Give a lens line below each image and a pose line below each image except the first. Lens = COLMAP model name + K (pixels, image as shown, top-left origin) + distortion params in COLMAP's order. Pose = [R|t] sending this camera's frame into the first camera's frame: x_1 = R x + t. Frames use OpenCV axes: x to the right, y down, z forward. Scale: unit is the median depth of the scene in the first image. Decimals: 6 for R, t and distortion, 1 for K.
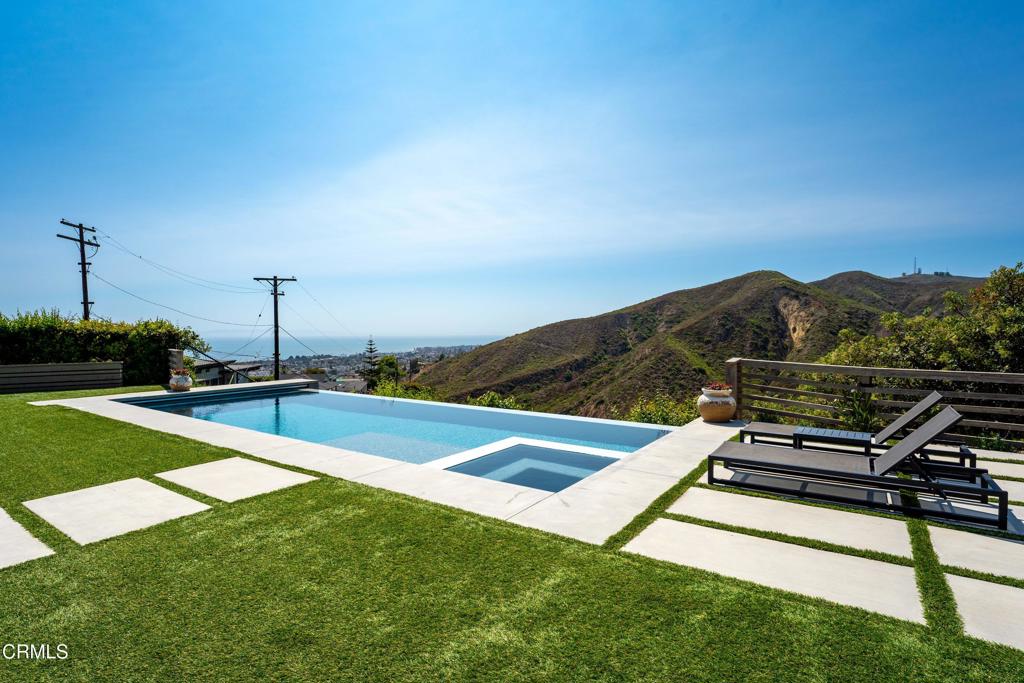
lens RADIAL K [[512.5, 0, 512.2], [0, 512.5, 337.0], [0, 0, 1]] dist [-0.002691, -0.000235]
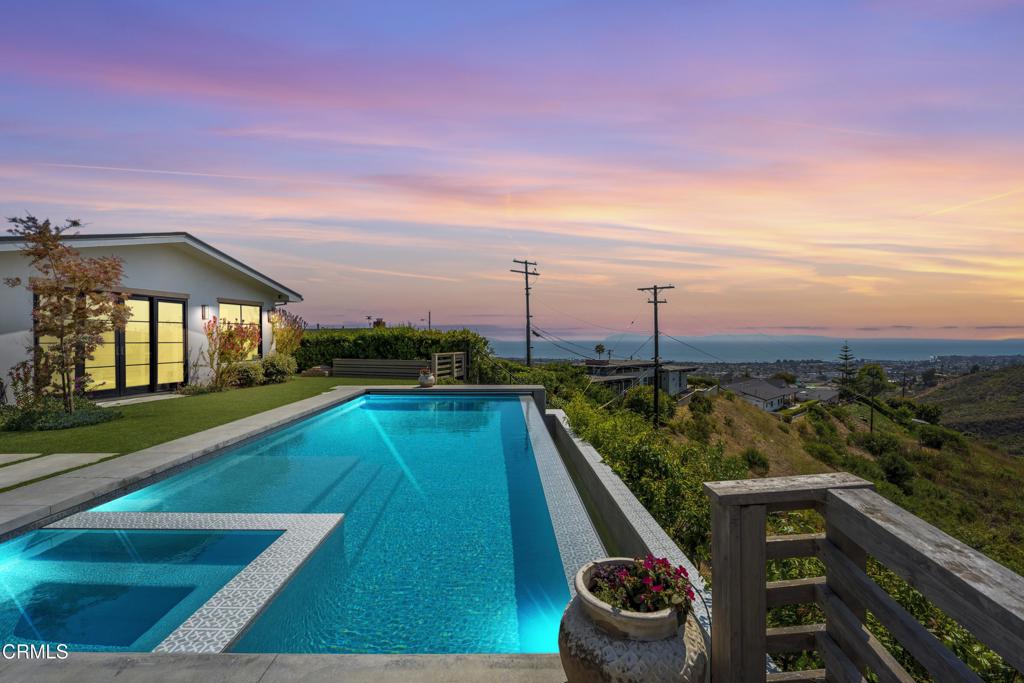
lens RADIAL K [[456.1, 0, 513.1], [0, 456.1, 339.6], [0, 0, 1]] dist [-0.015652, 0.000045]
pose [[0.579802, 0.007215, -0.814726, 0.102650], [-0.009877, 0.999950, 0.001826, -0.003226], [0.814698, 0.006988, 0.579844, 0.154567]]
